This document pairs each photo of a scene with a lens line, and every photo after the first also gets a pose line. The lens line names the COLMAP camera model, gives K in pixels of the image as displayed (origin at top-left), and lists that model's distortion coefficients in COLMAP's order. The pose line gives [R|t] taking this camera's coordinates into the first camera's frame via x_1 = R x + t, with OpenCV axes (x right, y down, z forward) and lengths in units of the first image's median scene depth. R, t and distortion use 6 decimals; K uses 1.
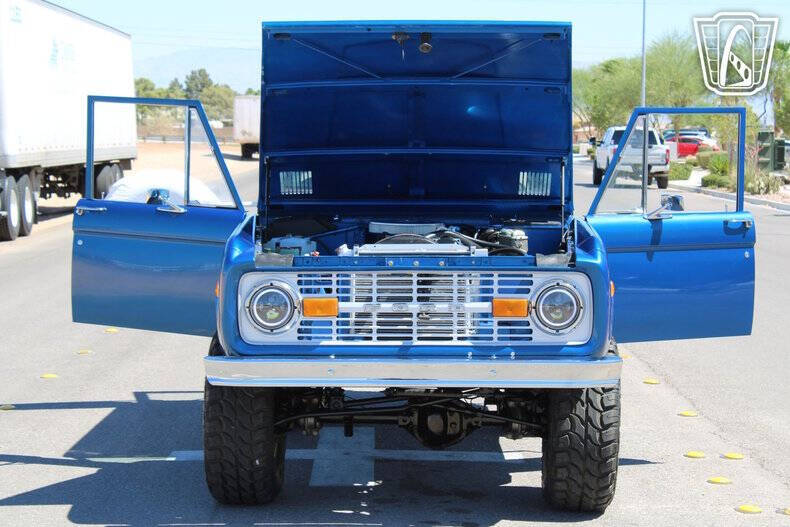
lens RADIAL K [[1916.4, 0, 380.5], [0, 1916.4, 252.2], [0, 0, 1]] dist [0.057574, 0.126347]
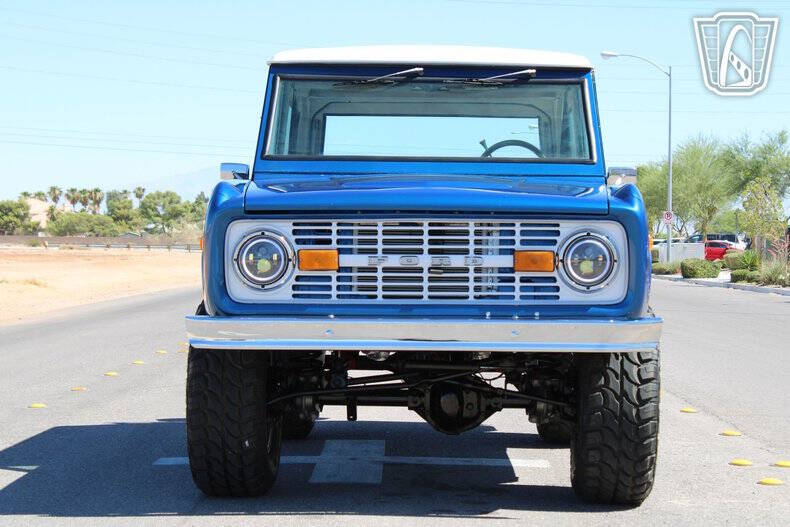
lens RADIAL K [[1905.9, 0, 395.0], [0, 1905.9, 263.5], [0, 0, 1]] dist [0.055246, 0.548149]
pose [[0.999977, 0.001986, -0.006544, 0.009526], [-0.002368, 0.998260, -0.058918, 0.081336], [0.006416, 0.058933, 0.998241, 0.126945]]
